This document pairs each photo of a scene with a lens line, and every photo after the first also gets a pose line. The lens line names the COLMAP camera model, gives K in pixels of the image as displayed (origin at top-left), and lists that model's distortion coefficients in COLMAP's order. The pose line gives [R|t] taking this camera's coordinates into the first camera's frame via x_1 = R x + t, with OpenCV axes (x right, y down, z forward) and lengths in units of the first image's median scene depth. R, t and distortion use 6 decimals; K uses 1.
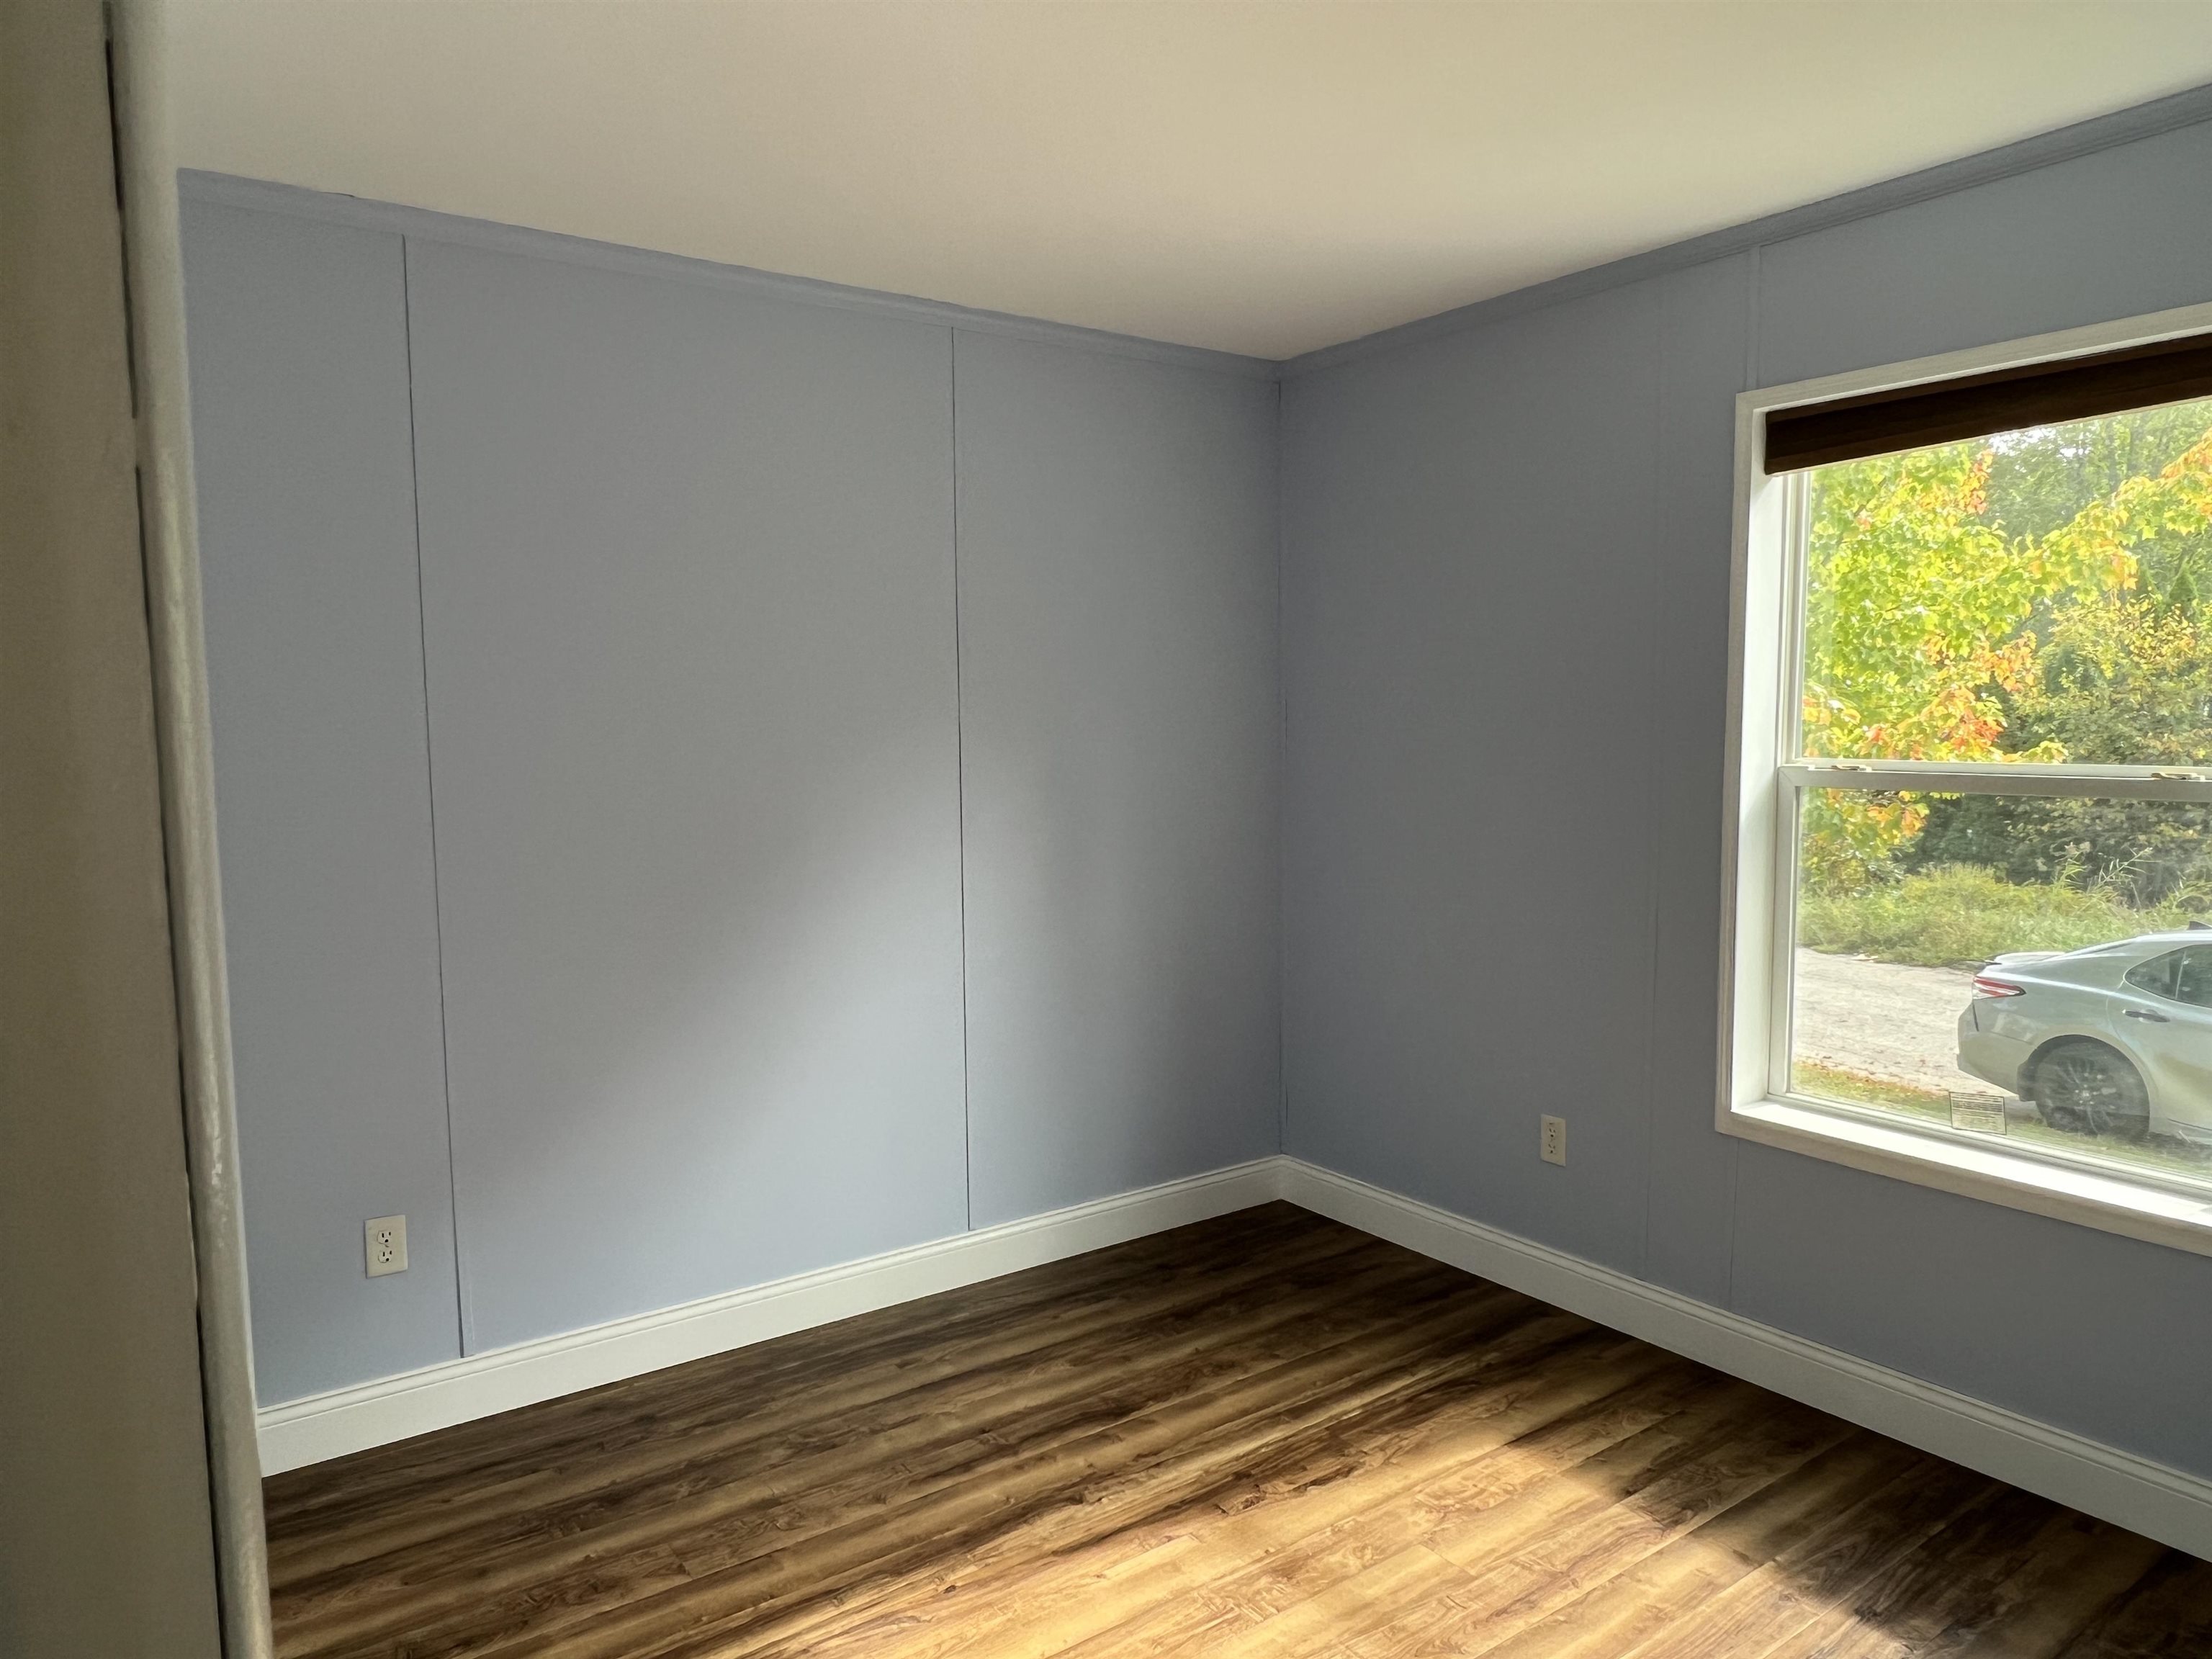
lens RADIAL K [[1436.2, 0, 1086.1], [0, 1436.2, 830.4], [0, 0, 1]] dist [0.001041, 0.000693]
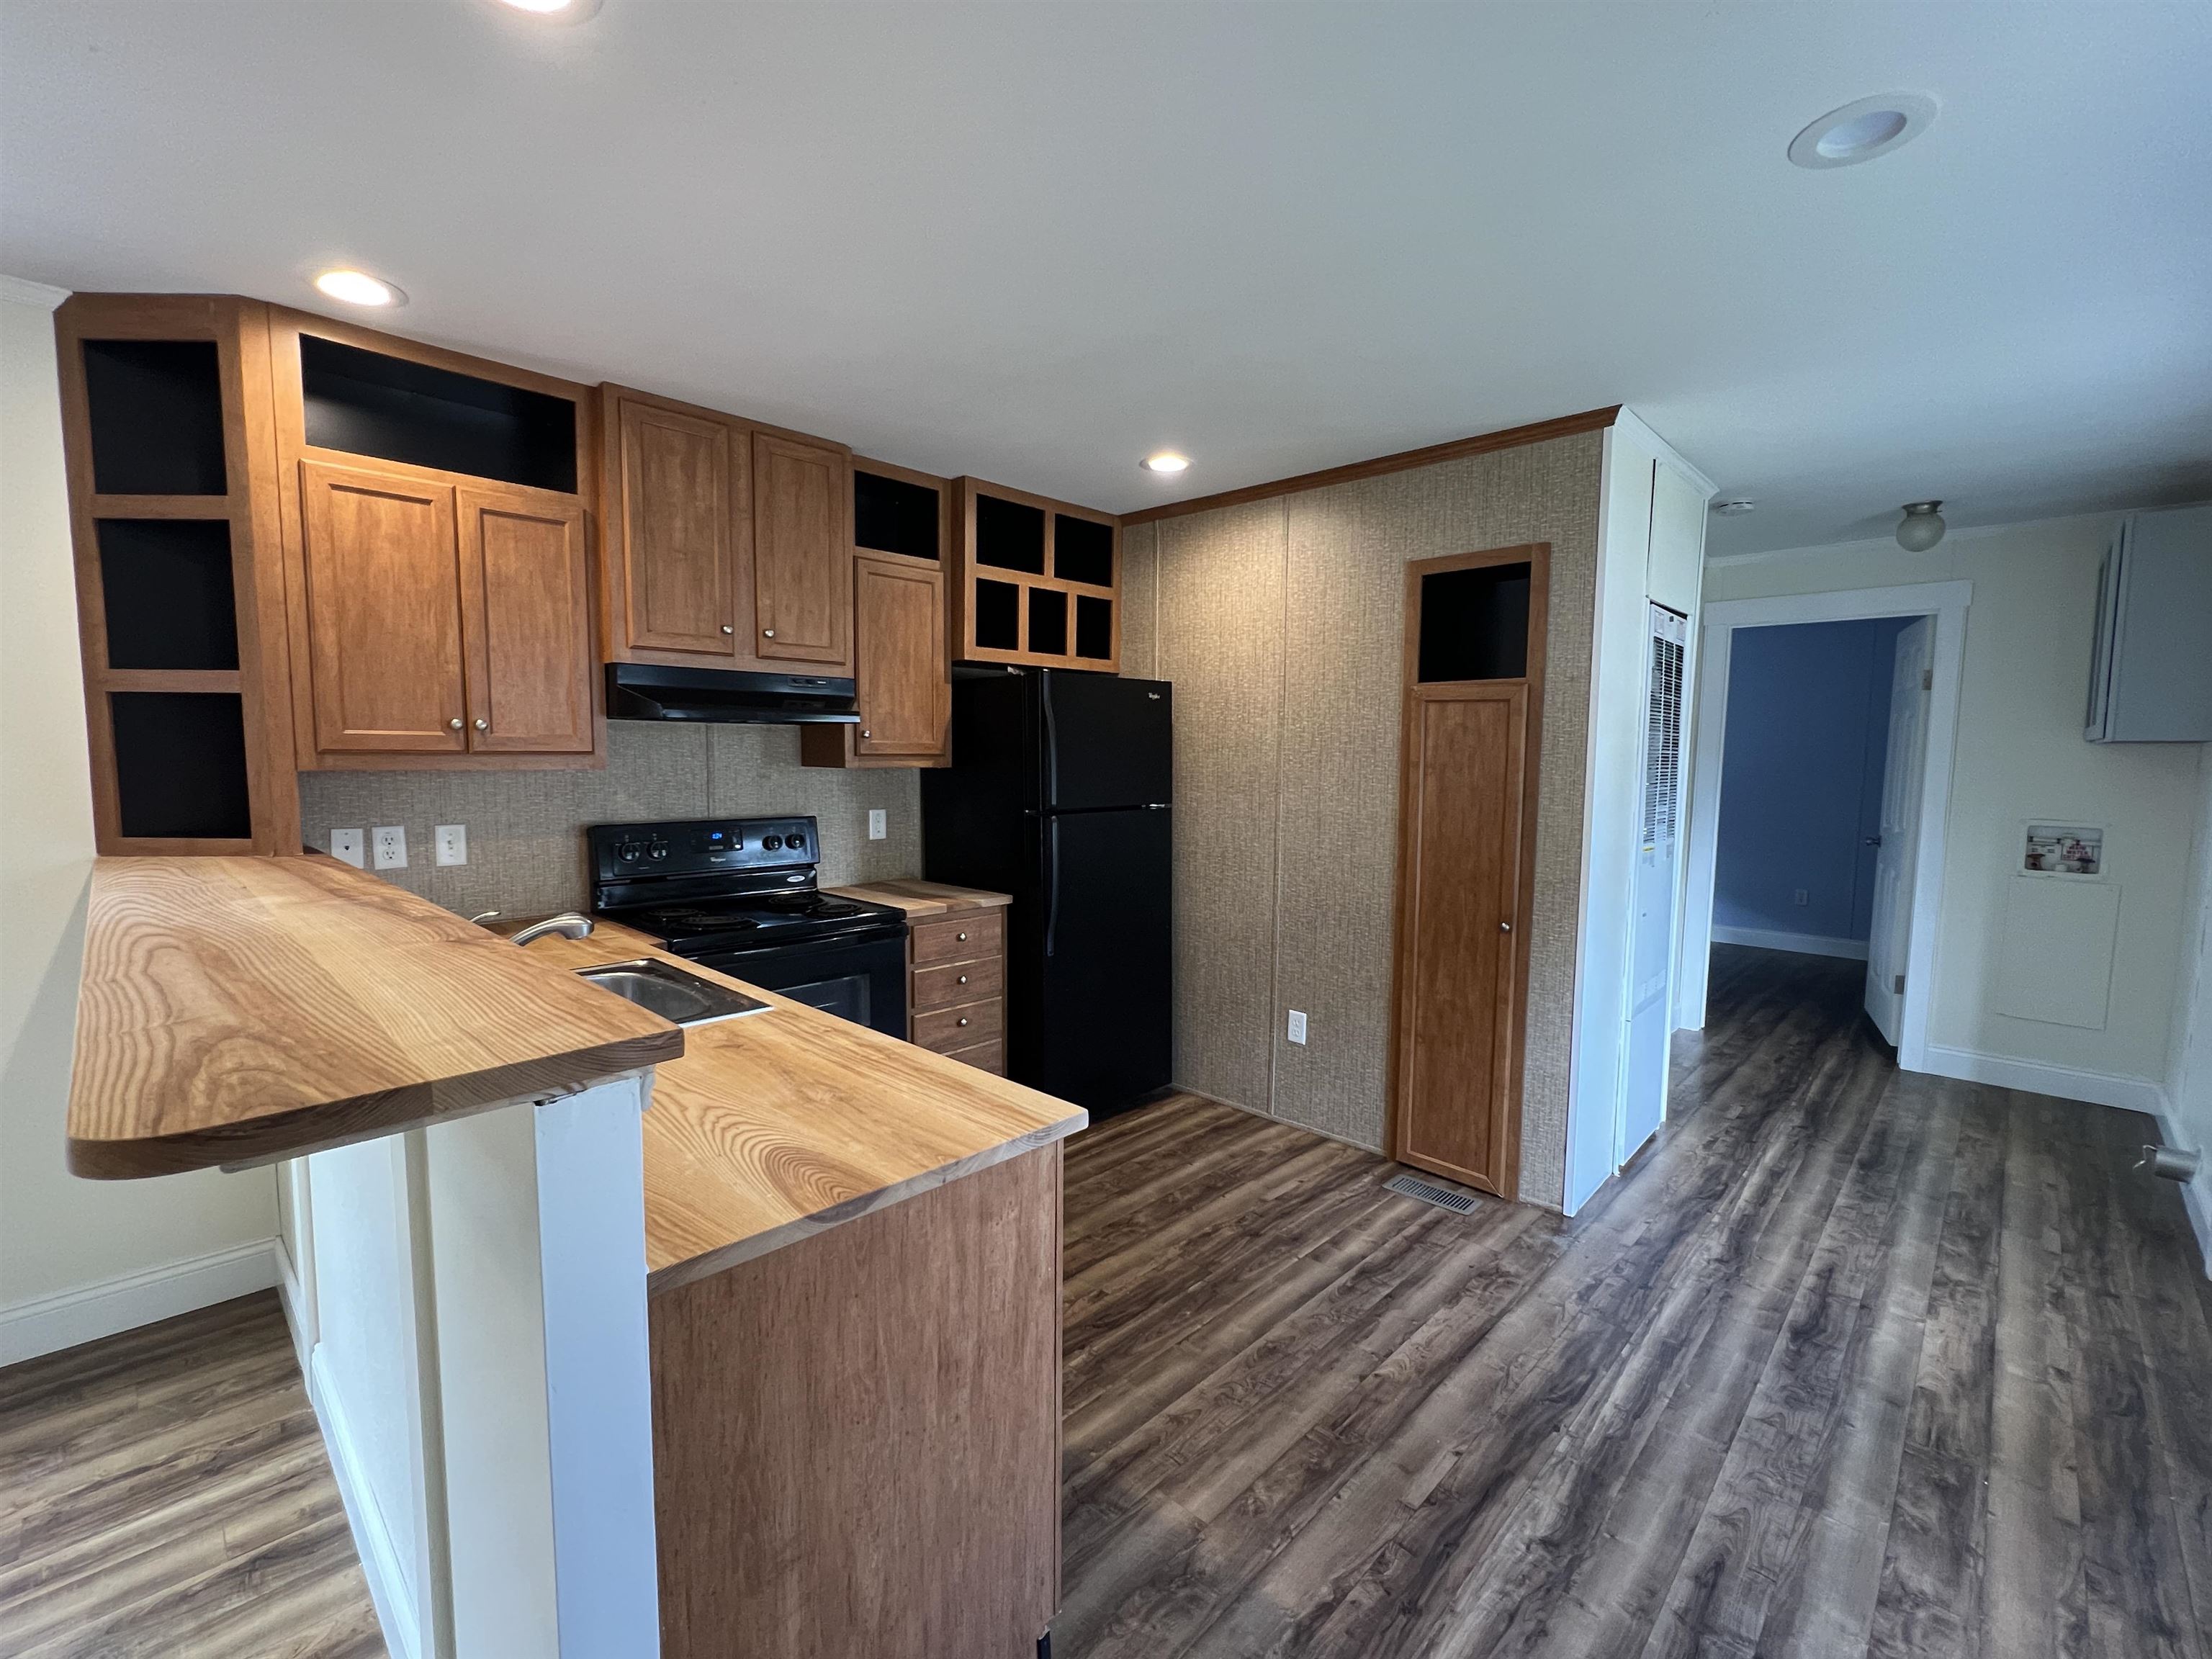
lens RADIAL K [[956.9, 0, 1111.1], [0, 956.9, 832.0], [0, 0, 1]] dist [-0.001297, 0.000268]
pose [[-0.980780, 0.020735, -0.194013, 0.009343], [-0.012013, 0.986034, 0.166113, -0.145684], [0.194747, 0.165251, -0.966833, 1.876198]]
